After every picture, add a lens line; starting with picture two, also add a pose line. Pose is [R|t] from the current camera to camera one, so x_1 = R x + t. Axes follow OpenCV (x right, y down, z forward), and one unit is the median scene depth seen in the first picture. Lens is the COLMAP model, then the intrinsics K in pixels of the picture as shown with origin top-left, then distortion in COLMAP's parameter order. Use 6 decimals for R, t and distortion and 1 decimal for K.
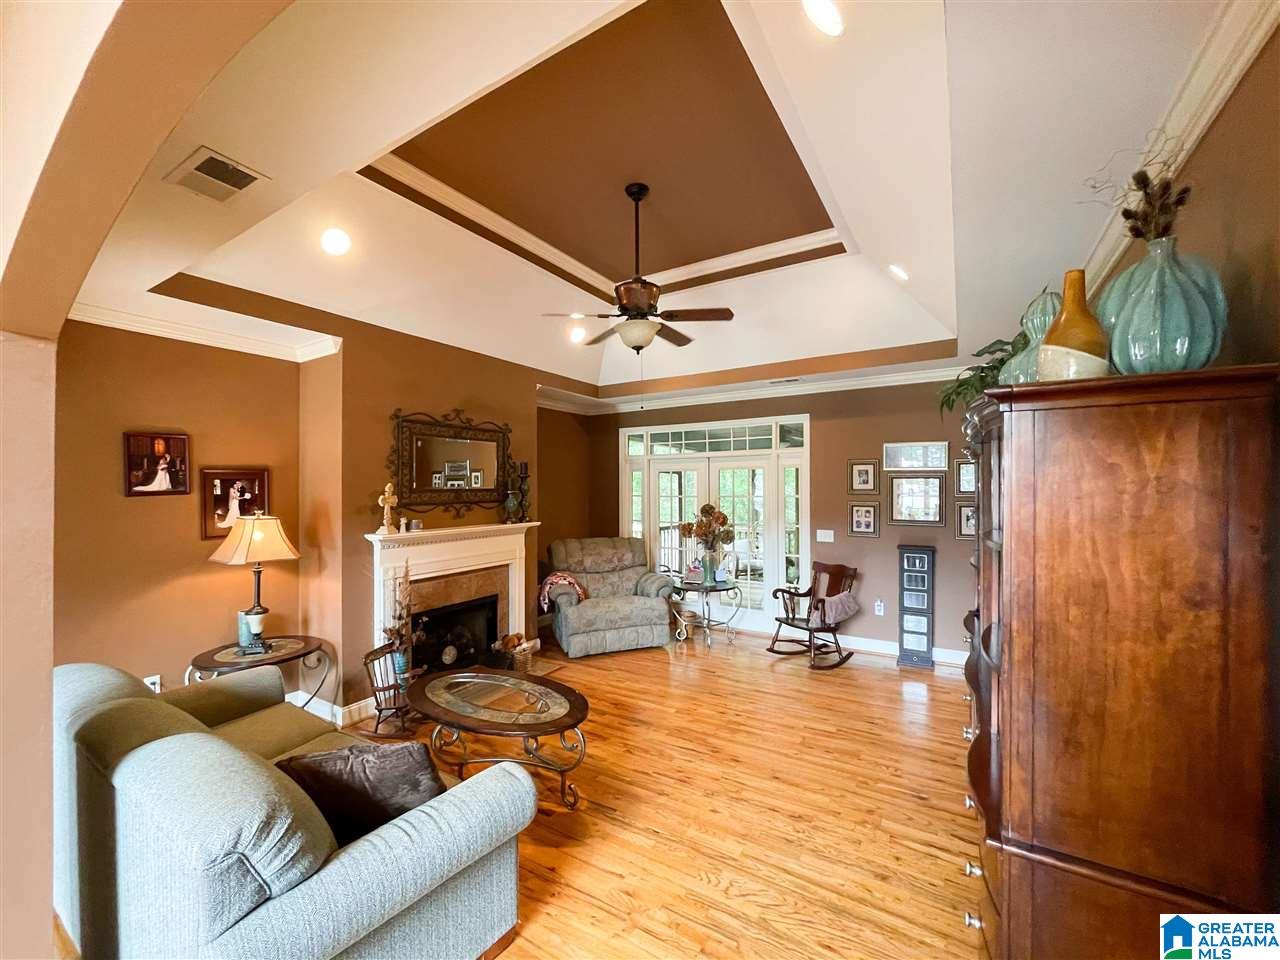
lens RADIAL K [[530.1, 0, 633.1], [0, 530.1, 486.5], [0, 0, 1]] dist [-0.010263, 0.001568]
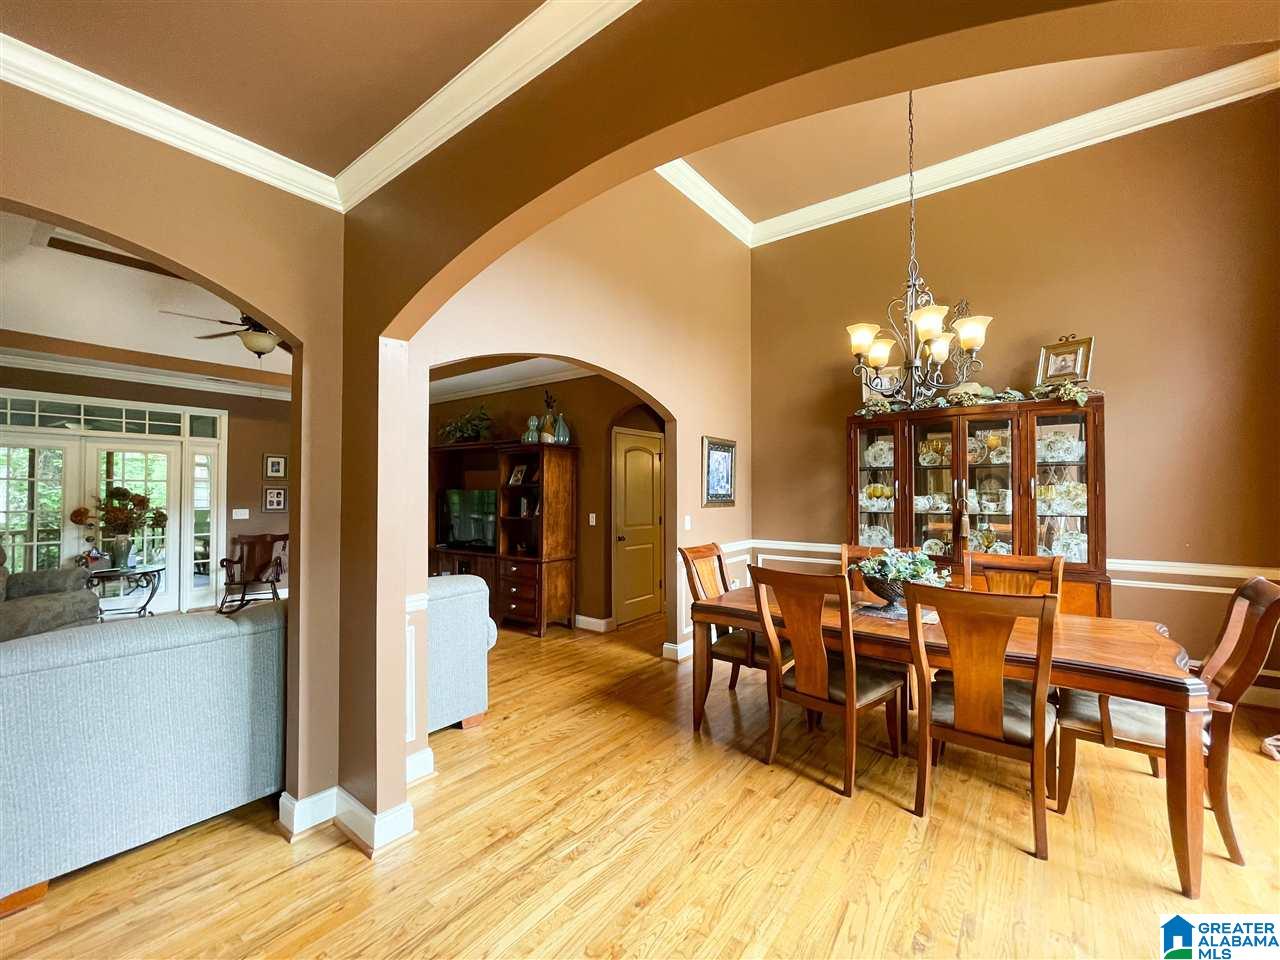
lens RADIAL K [[530.1, 0, 648.9], [0, 530.1, 480.8], [0, 0, 1]] dist [-0.010263, 0.001568]
pose [[0.073740, 0.028825, 0.996861, -0.756252], [-0.003389, 0.999584, -0.028653, 0.048313], [-0.997272, -0.001265, 0.073807, -0.015371]]
